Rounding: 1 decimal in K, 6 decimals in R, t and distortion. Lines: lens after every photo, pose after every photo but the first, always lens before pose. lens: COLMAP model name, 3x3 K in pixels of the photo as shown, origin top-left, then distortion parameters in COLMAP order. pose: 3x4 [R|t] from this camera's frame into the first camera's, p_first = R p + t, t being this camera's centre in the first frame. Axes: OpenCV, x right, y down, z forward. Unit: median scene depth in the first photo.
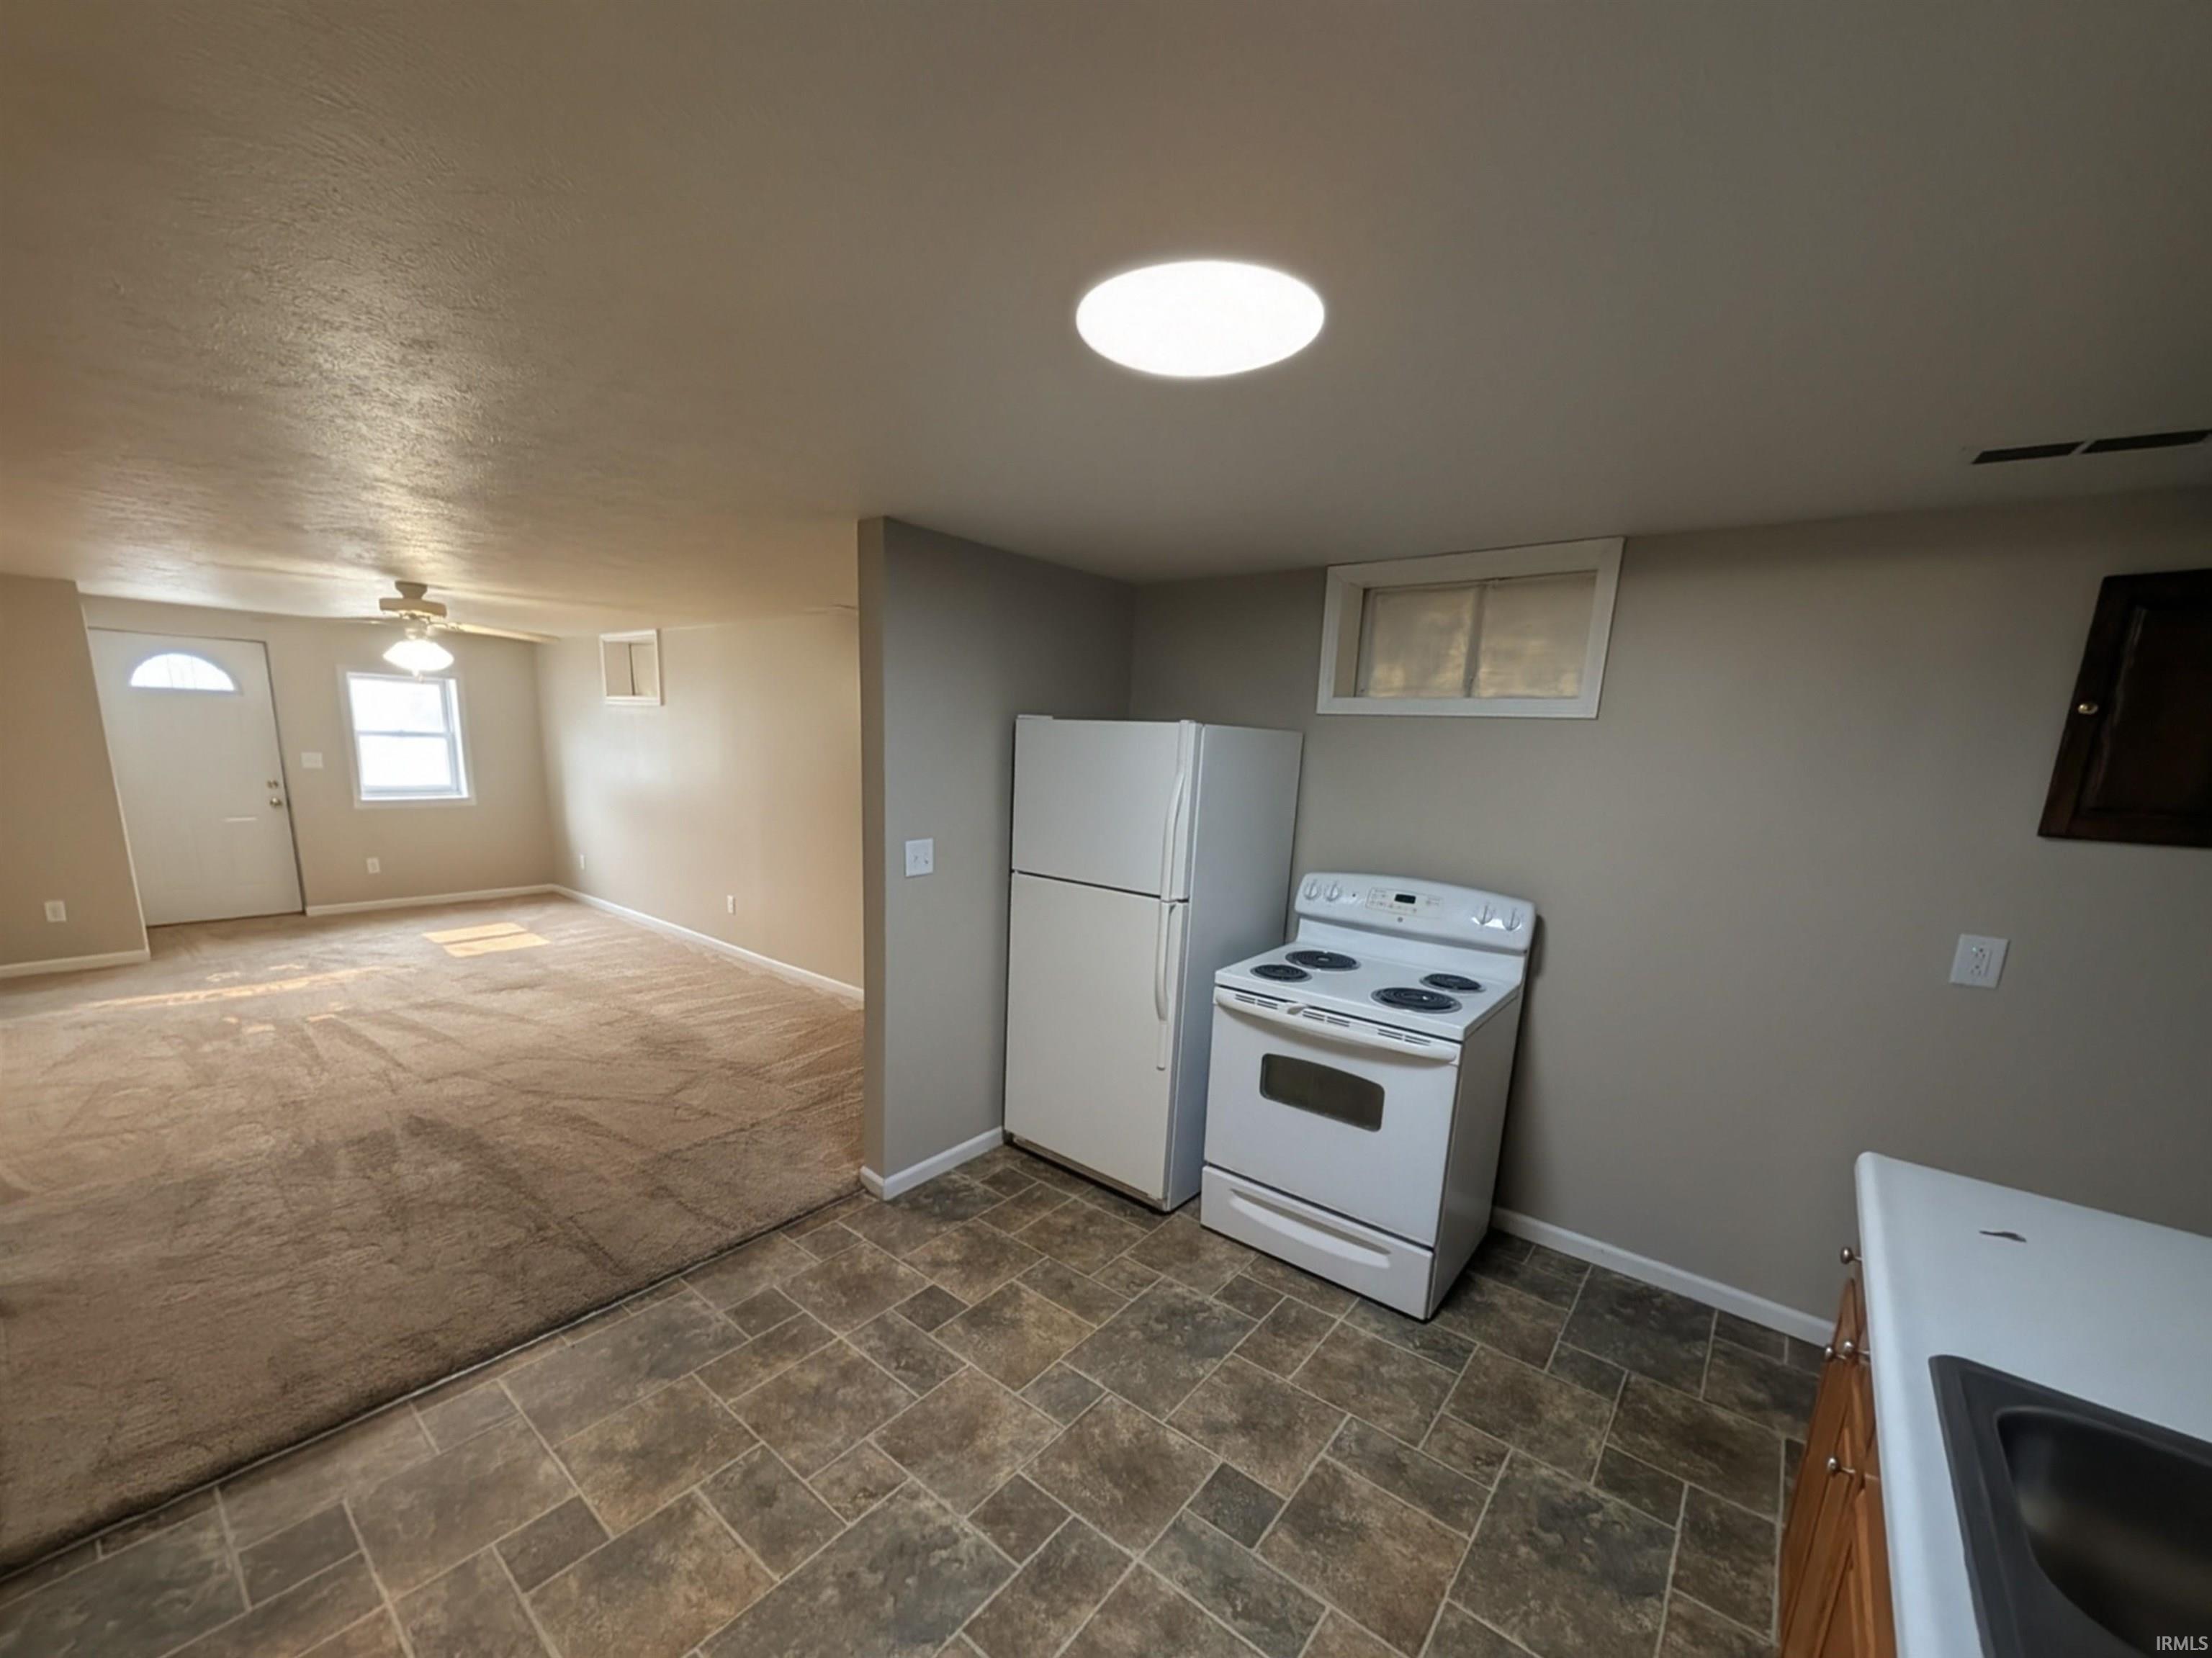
lens RADIAL K [[855.8, 0, 1066.2], [0, 855.8, 904.1], [0, 0, 1]] dist [-0.000555, 0.000098]
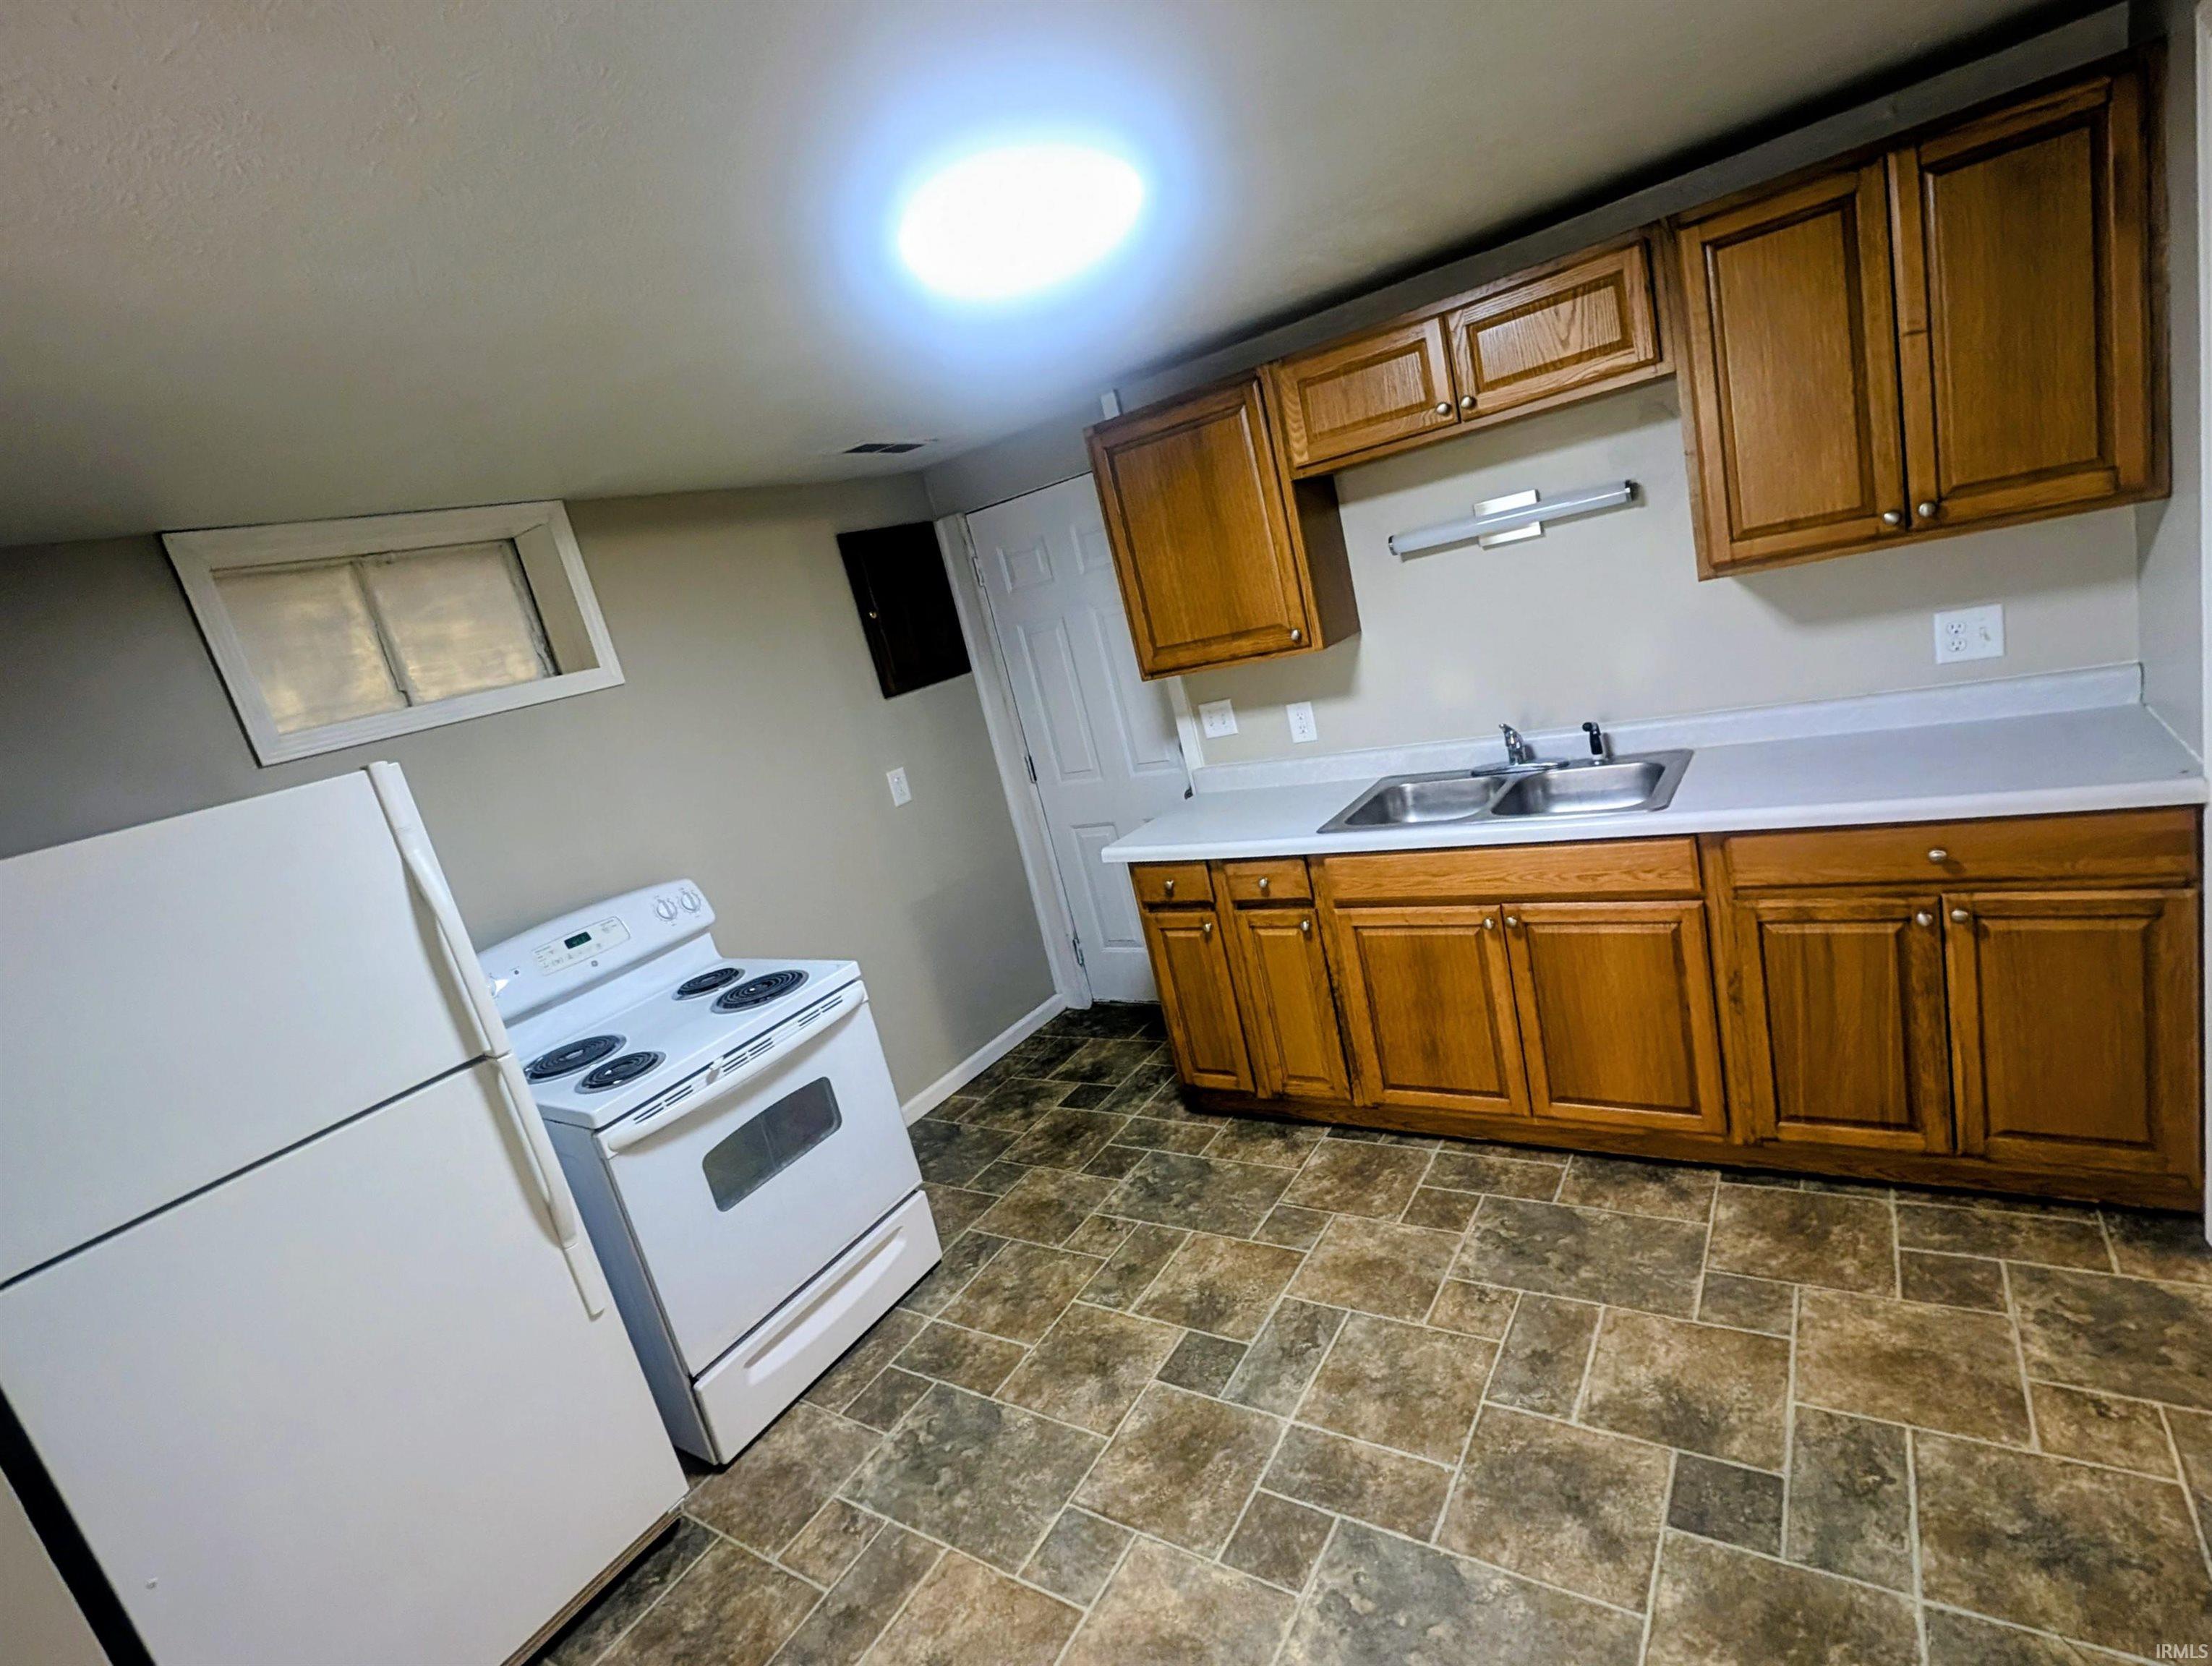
lens RADIAL K [[1061.8, 0, 1087.3], [0, 1061.8, 832.7], [0, 0, 1]] dist [-0.000242, 0.000848]
pose [[-0.095081, -0.235599, 0.967188, -0.595789], [0.416652, 0.872974, 0.253609, -0.155218], [-0.904080, 0.427094, 0.015159, 0.580960]]
